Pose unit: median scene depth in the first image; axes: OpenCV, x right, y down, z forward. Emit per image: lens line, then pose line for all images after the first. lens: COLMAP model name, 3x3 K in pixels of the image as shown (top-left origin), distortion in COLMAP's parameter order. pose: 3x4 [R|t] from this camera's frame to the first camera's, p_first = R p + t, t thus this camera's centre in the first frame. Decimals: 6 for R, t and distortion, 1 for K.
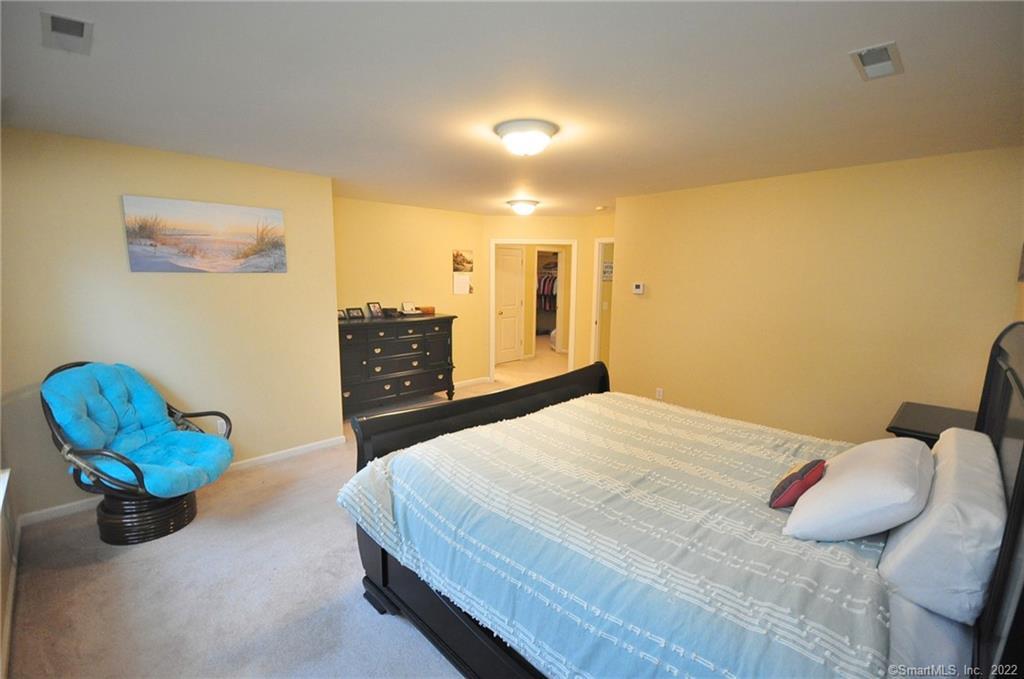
lens RADIAL K [[452.3, 0, 512.0], [0, 452.3, 339.5], [0, 0, 1]] dist [-0.006868, -0.000476]
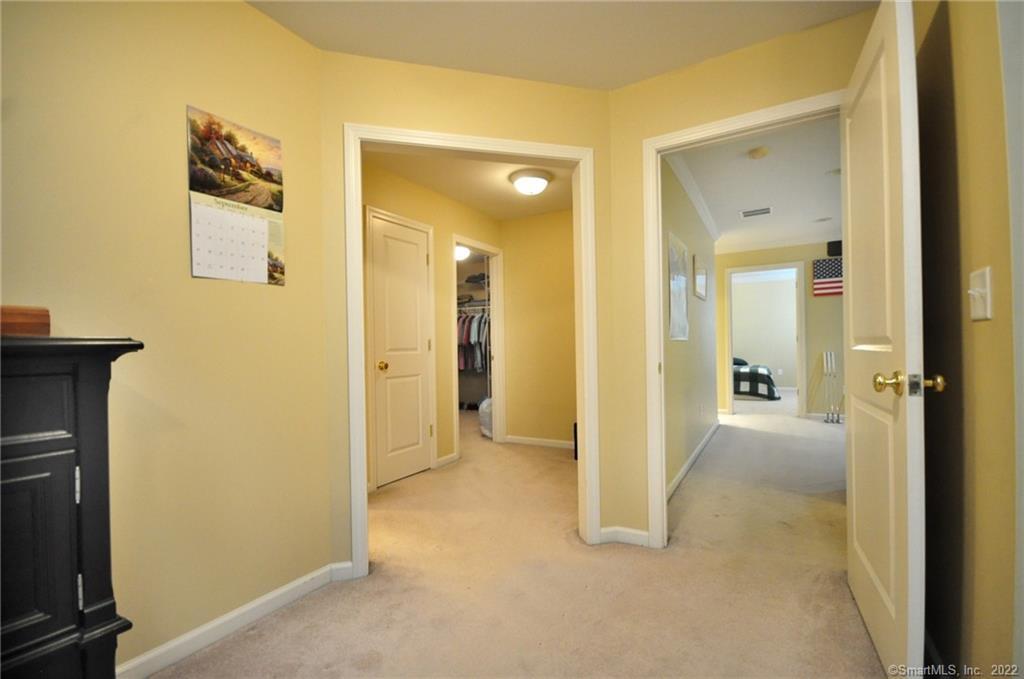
lens RADIAL K [[452.3, 0, 512.0], [0, 452.3, 339.5], [0, 0, 1]] dist [-0.006868, -0.000476]
pose [[0.967397, -0.027764, 0.251736, -0.018213], [0.068030, 0.985929, -0.152694, -0.012660], [-0.243955, 0.164842, 0.955674, 0.693743]]
